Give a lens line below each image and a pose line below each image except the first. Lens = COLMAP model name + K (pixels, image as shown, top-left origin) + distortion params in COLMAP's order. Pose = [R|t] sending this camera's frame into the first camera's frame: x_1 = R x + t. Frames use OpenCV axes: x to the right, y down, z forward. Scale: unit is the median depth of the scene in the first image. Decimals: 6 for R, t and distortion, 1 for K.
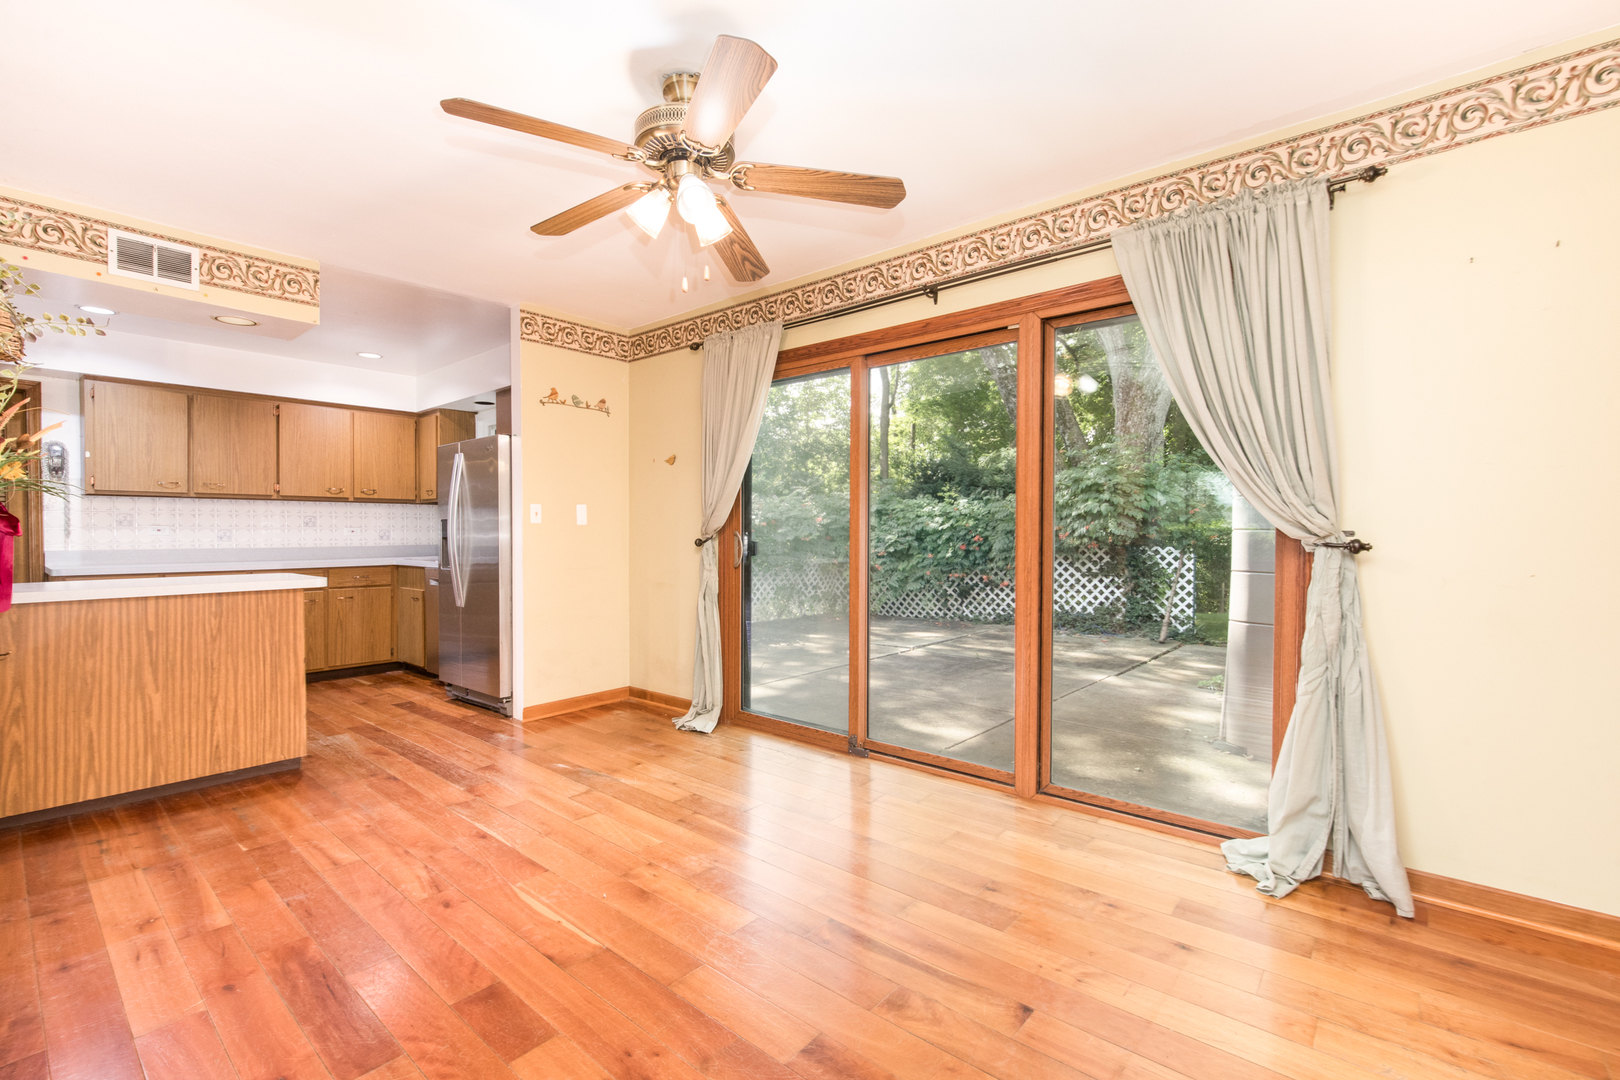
lens RADIAL K [[713.4, 0, 816.7], [0, 713.4, 544.0], [0, 0, 1]] dist [0.000314, -0.000823]
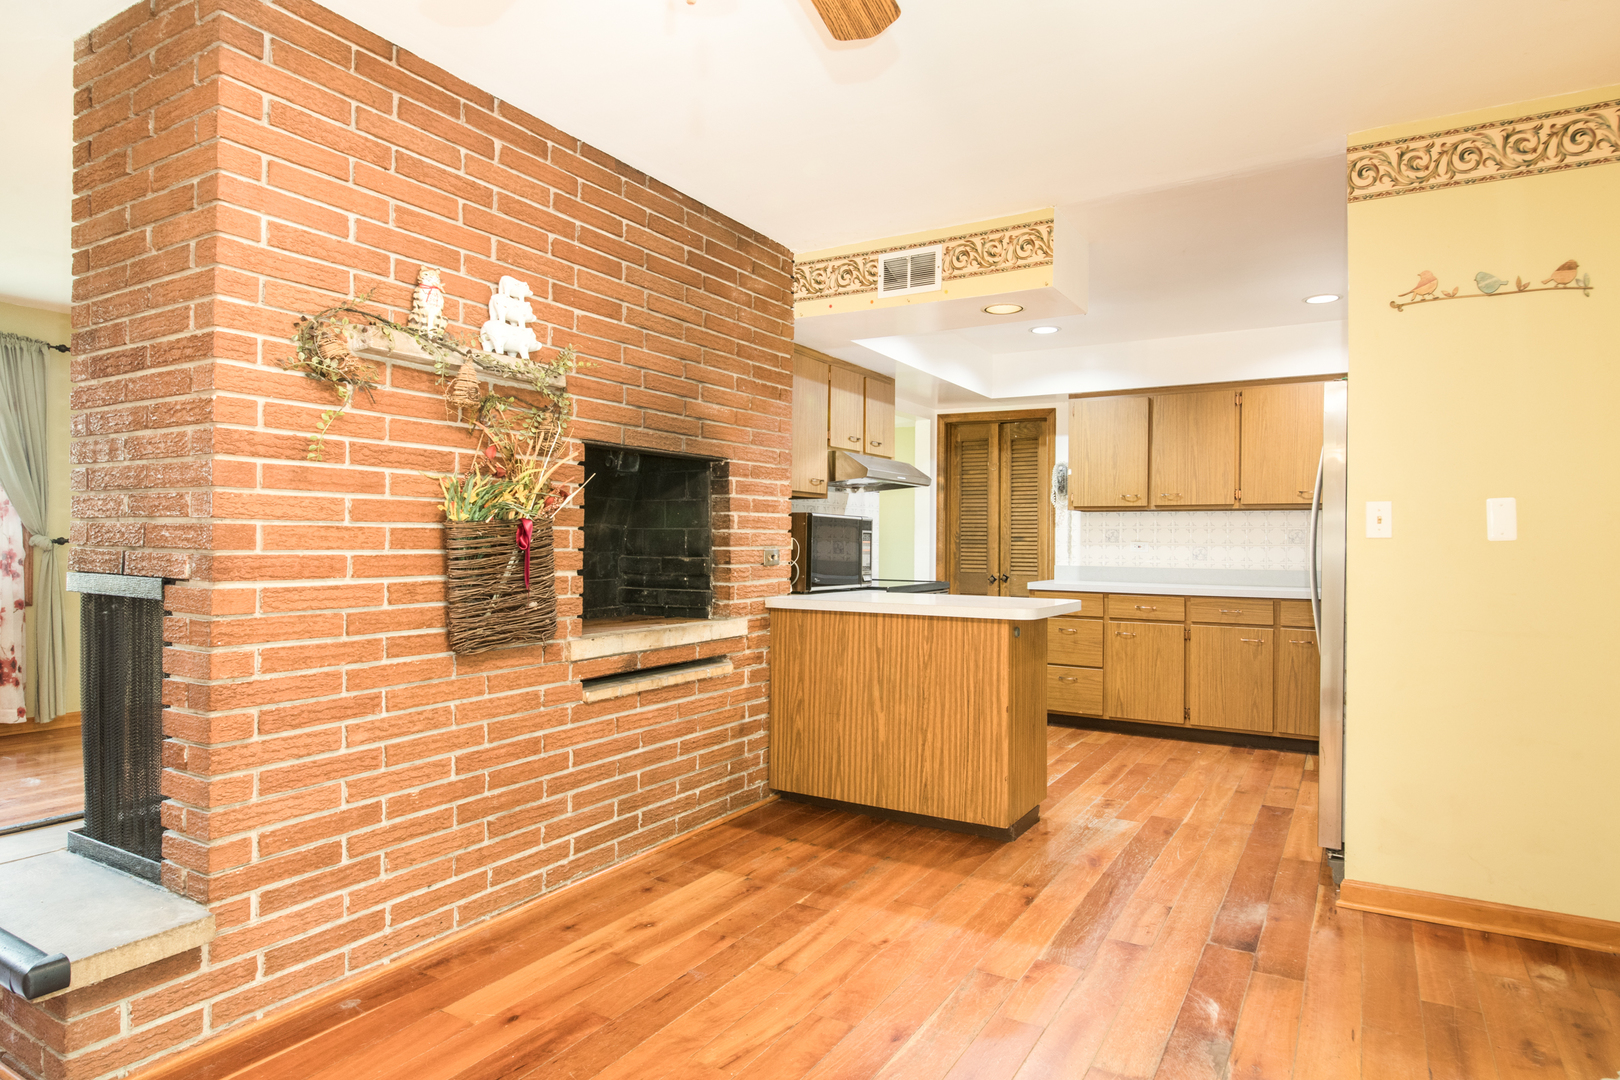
lens RADIAL K [[876.4, 0, 810.1], [0, 876.4, 536.0], [0, 0, 1]] dist [-0.010988, 0.000181]
pose [[0.175867, -0.005904, -0.984396, 0.226306], [-0.026365, 0.999595, -0.010705, -0.016277], [0.984061, 0.027837, 0.175641, 0.638722]]
